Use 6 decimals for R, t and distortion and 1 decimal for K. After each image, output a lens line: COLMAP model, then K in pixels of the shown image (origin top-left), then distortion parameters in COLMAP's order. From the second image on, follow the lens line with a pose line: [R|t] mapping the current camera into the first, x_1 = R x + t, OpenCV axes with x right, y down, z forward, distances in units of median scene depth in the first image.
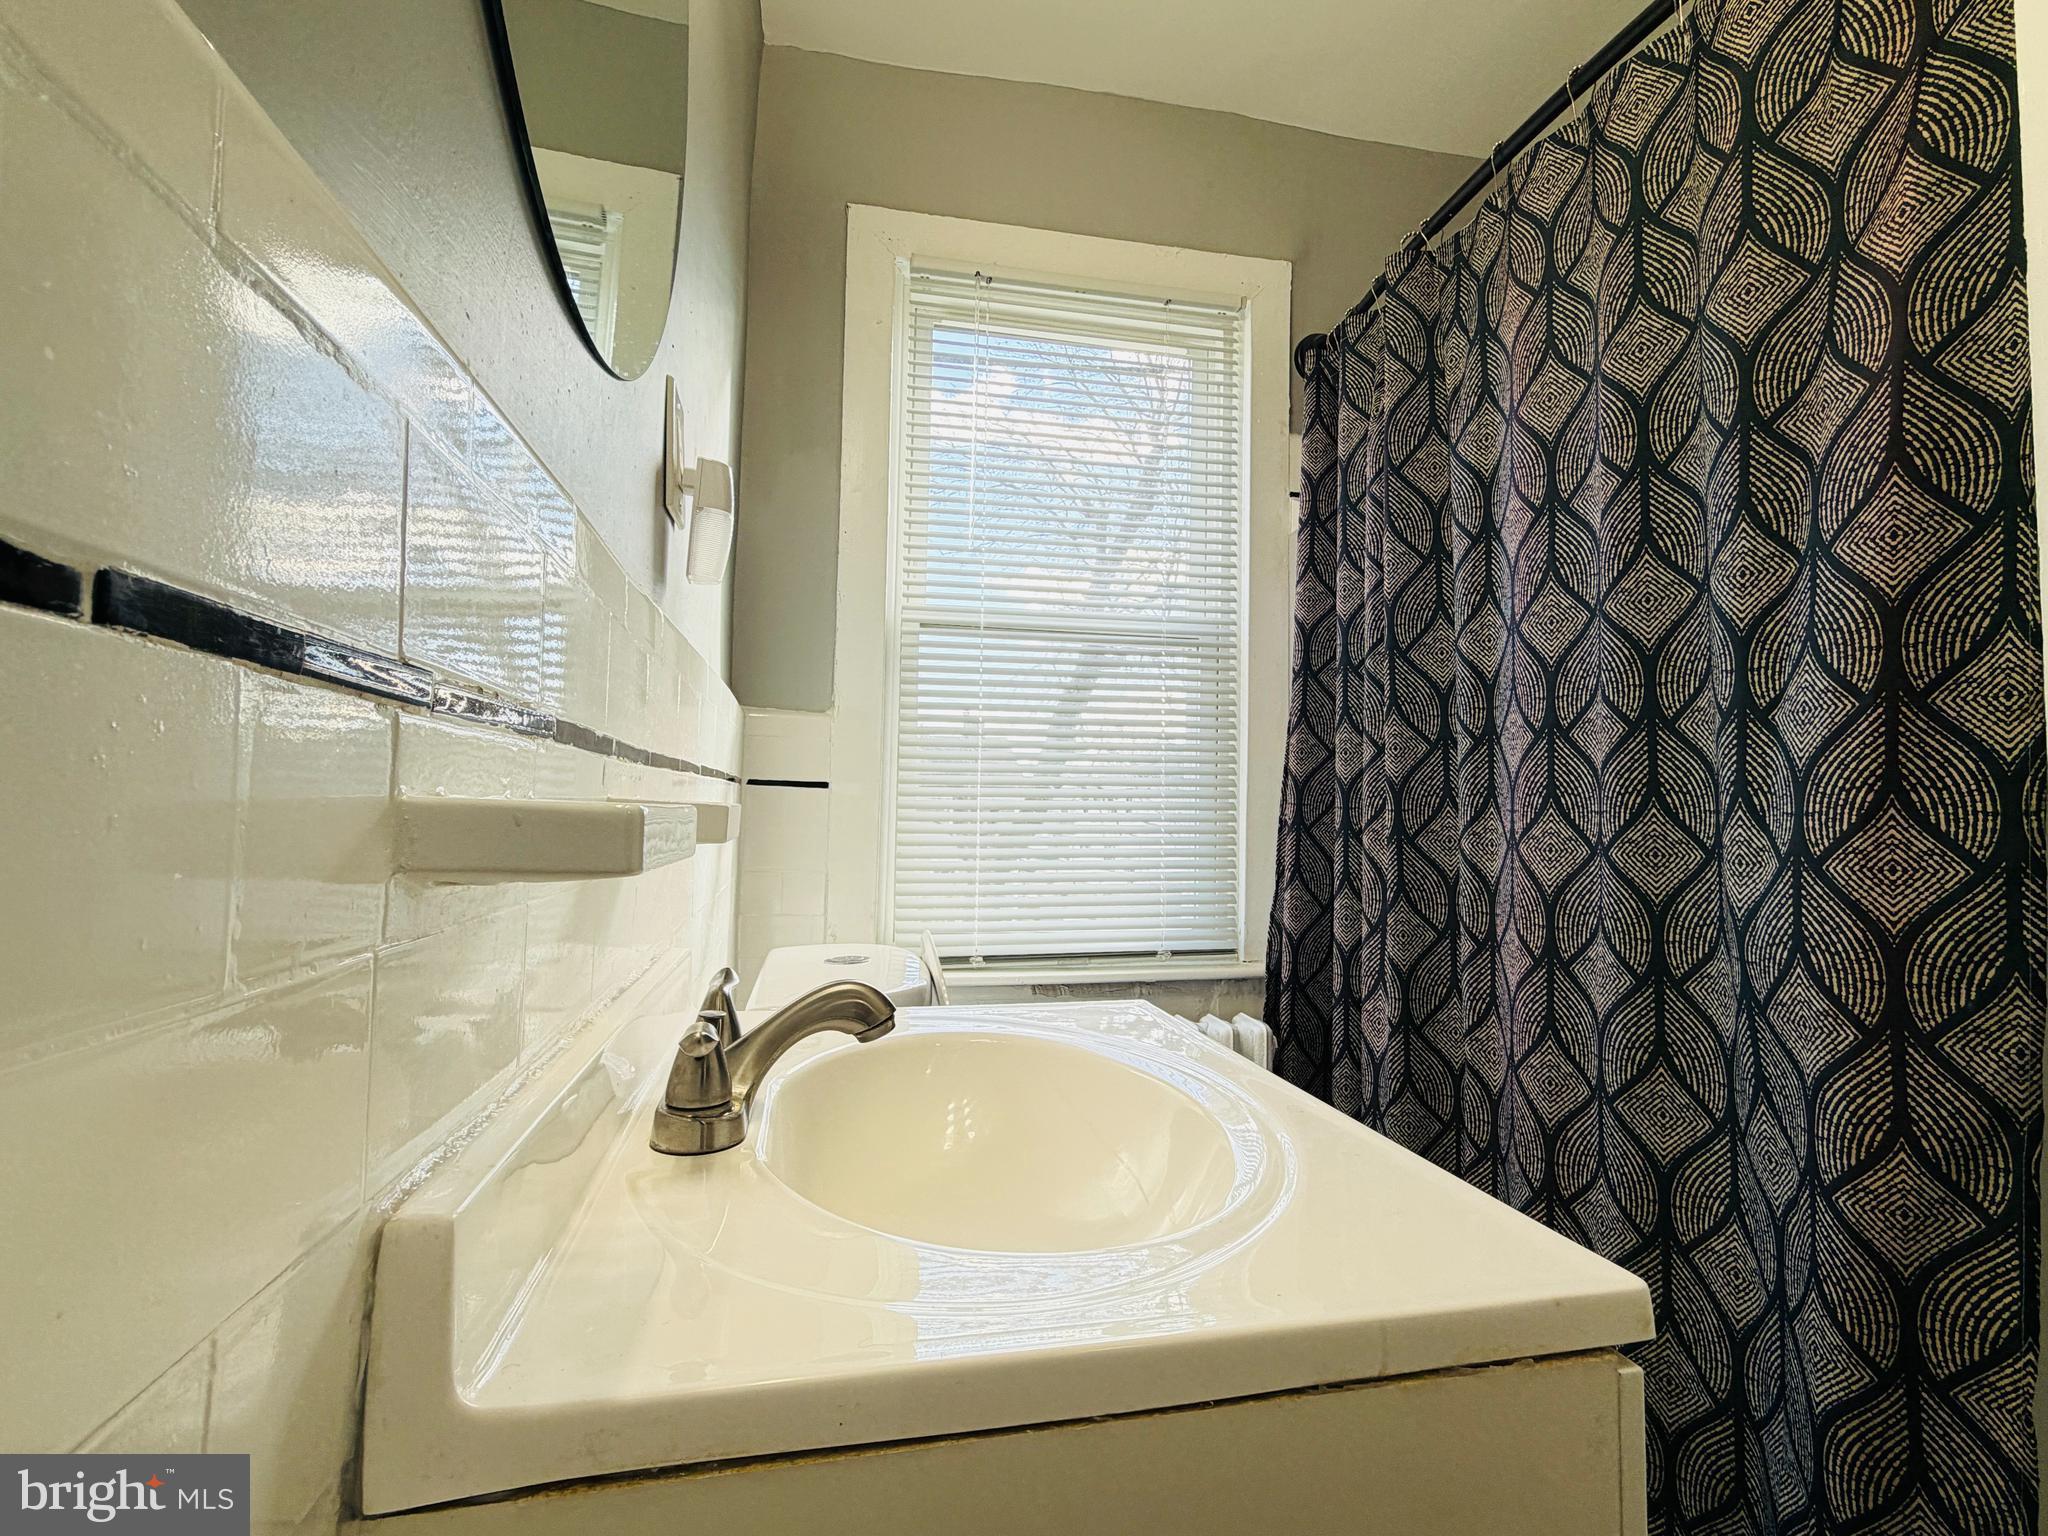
lens RADIAL K [[957.1, 0, 1024.0], [0, 957.1, 768.0], [0, 0, 1]] dist [-0.003538, -0.000789]
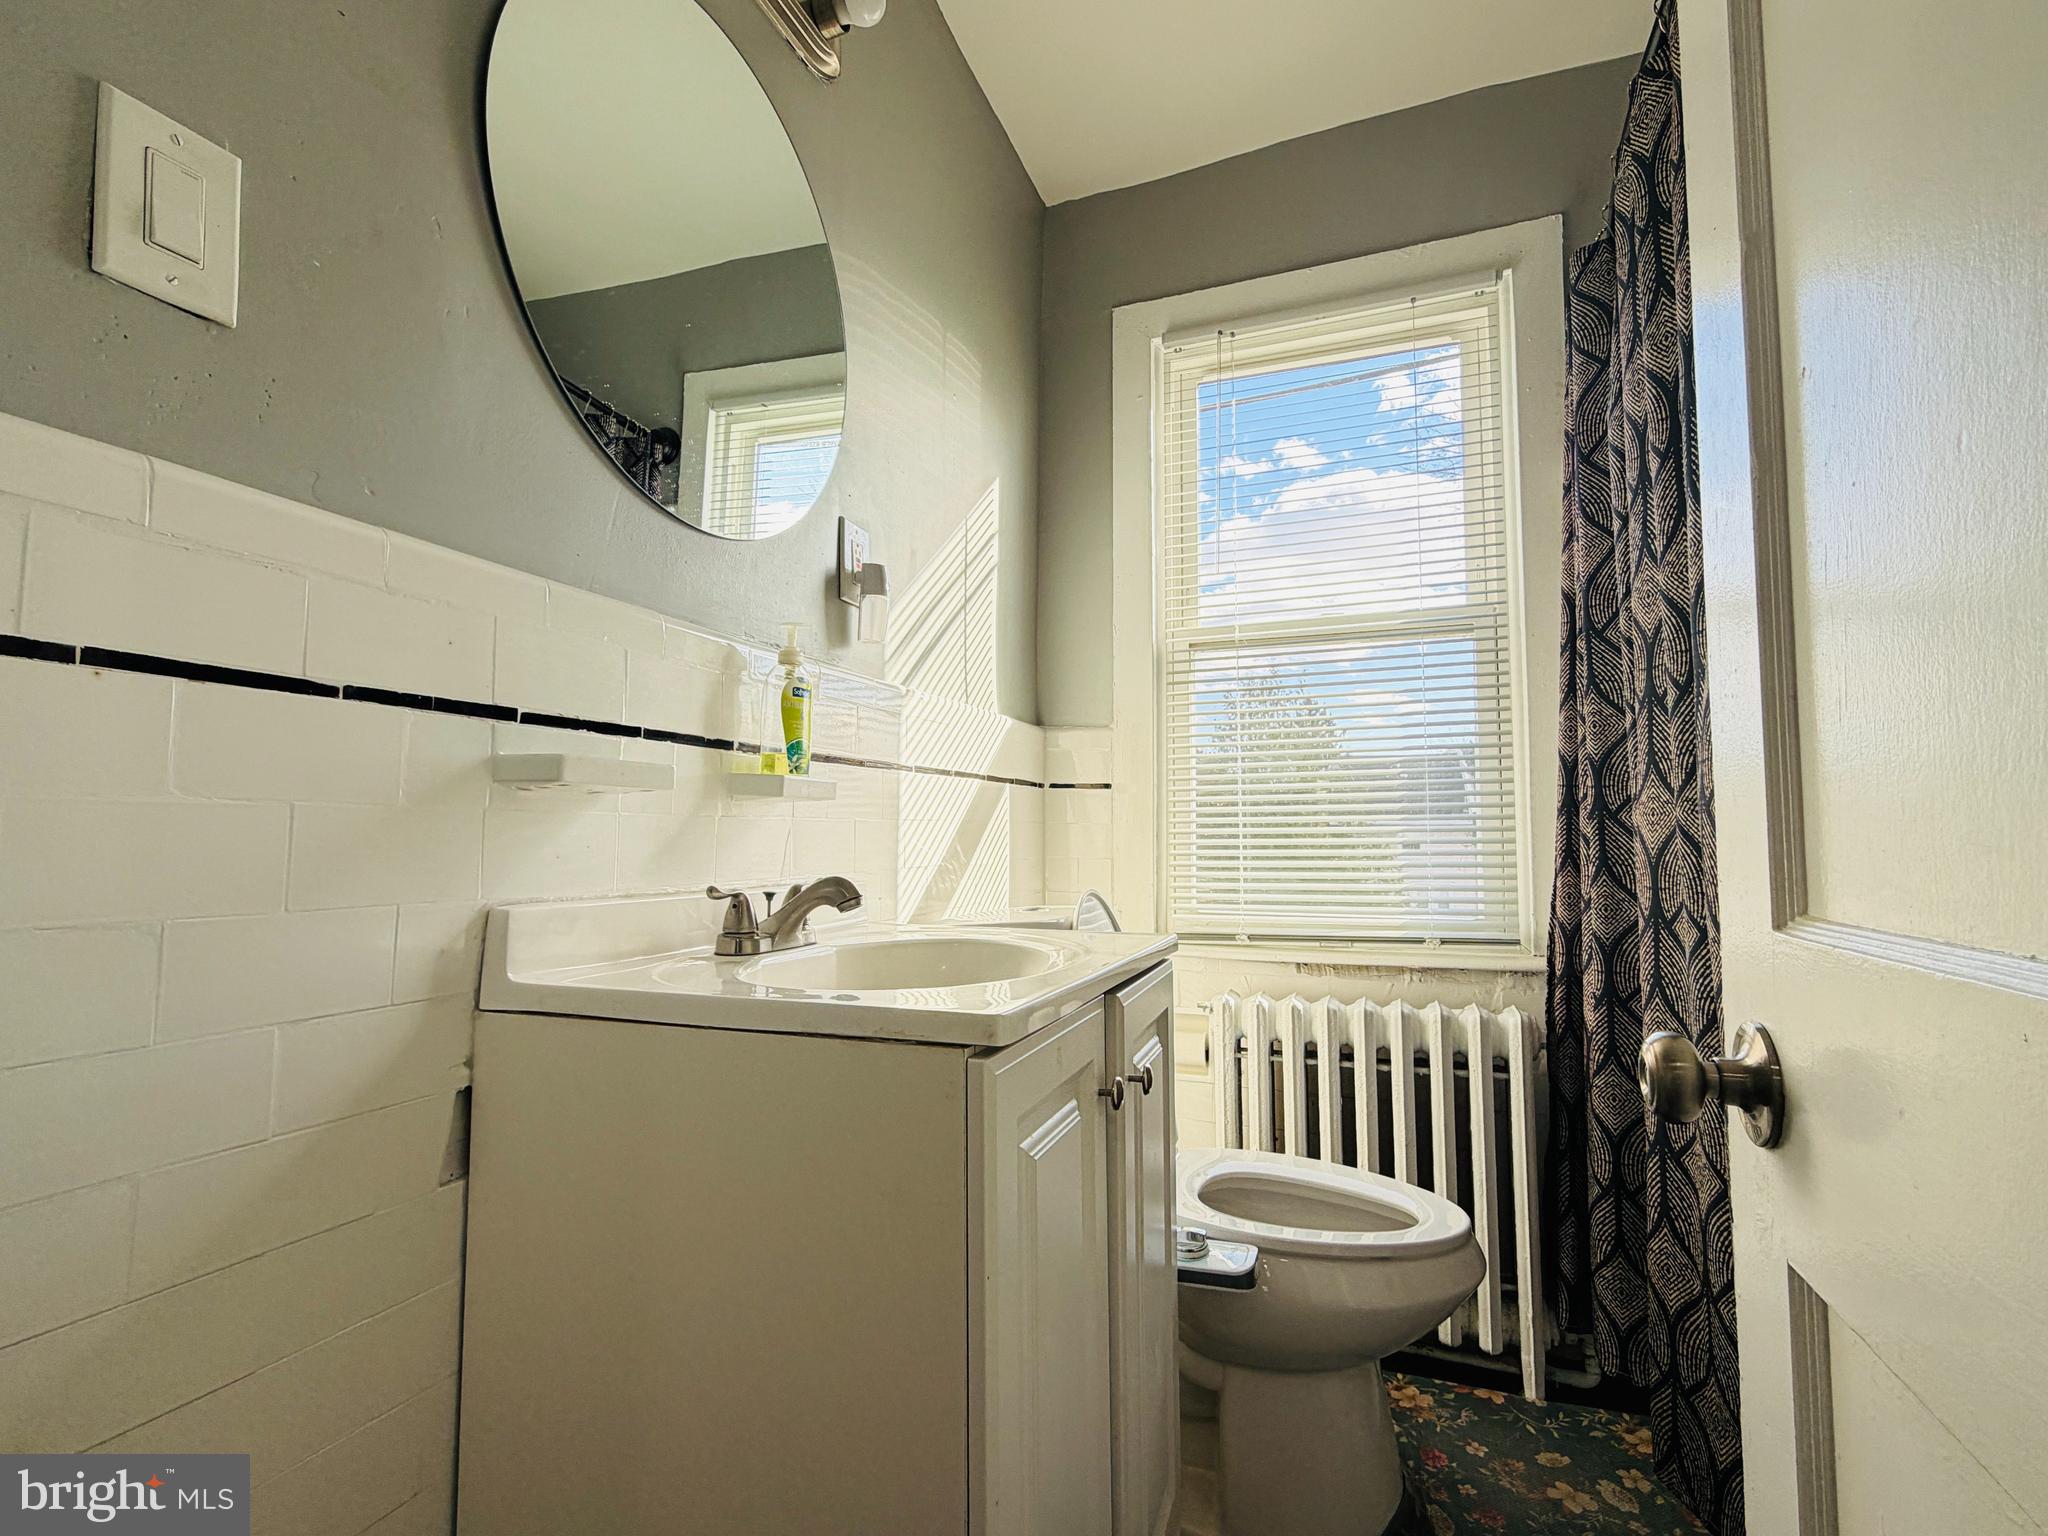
lens RADIAL K [[957.1, 0, 1024.0], [0, 957.1, 768.0], [0, 0, 1]] dist [-0.003538, -0.000789]
pose [[0.848734, -0.053261, -0.526131, 0.331336], [0.036903, 0.998455, -0.041546, 0.040317], [0.527531, 0.015845, 0.849388, -0.082067]]
